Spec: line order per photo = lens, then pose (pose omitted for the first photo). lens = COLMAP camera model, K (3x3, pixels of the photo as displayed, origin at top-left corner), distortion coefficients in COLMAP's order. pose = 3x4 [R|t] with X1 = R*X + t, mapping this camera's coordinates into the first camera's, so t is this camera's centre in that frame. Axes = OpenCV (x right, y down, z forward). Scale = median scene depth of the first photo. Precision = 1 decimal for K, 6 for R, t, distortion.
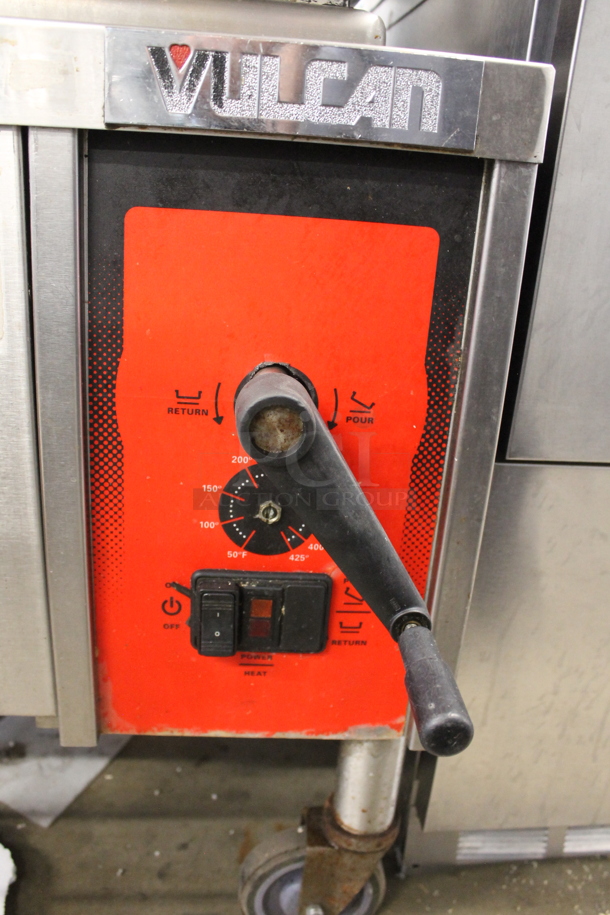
lens RADIAL K [[769.3, 0, 297.3], [0, 769.3, 454.7], [0, 0, 1]] dist [-0.174533, 0.145902]
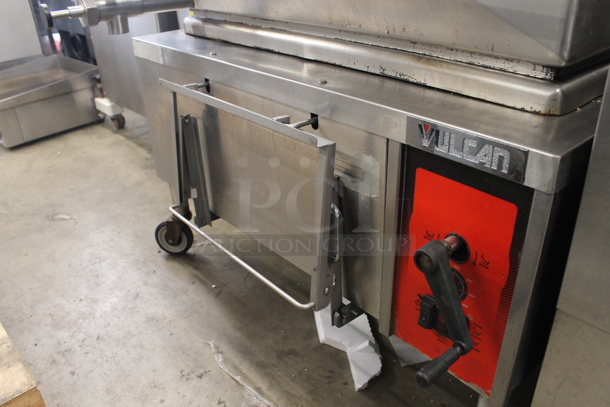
lens RADIAL K [[512.8, 0, 305.0], [0, 512.8, 203.5], [0, 0, 1]] dist [-0.174533, 0.145902]
pose [[0.589968, 0.300909, -0.749261, 1.079958], [-0.216716, 0.952924, 0.212059, -0.551489], [0.777799, 0.037269, 0.627407, -0.571111]]
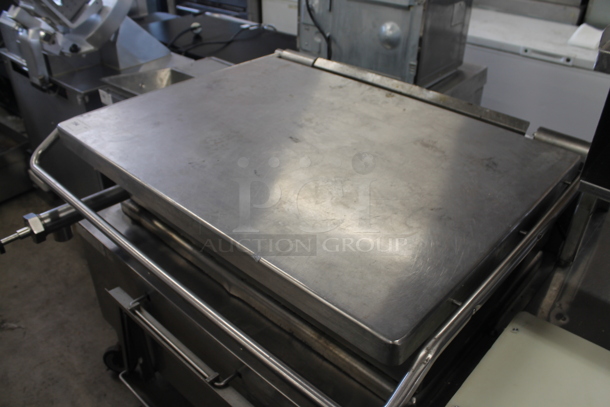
lens RADIAL K [[512.8, 0, 305.0], [0, 512.8, 203.5], [0, 0, 1]] dist [-0.174533, 0.145902]
pose [[0.682705, 0.345033, -0.644101, 1.044800], [-0.232751, 0.938263, 0.255909, -2.272228], [0.692633, -0.024796, 0.720864, -0.917132]]
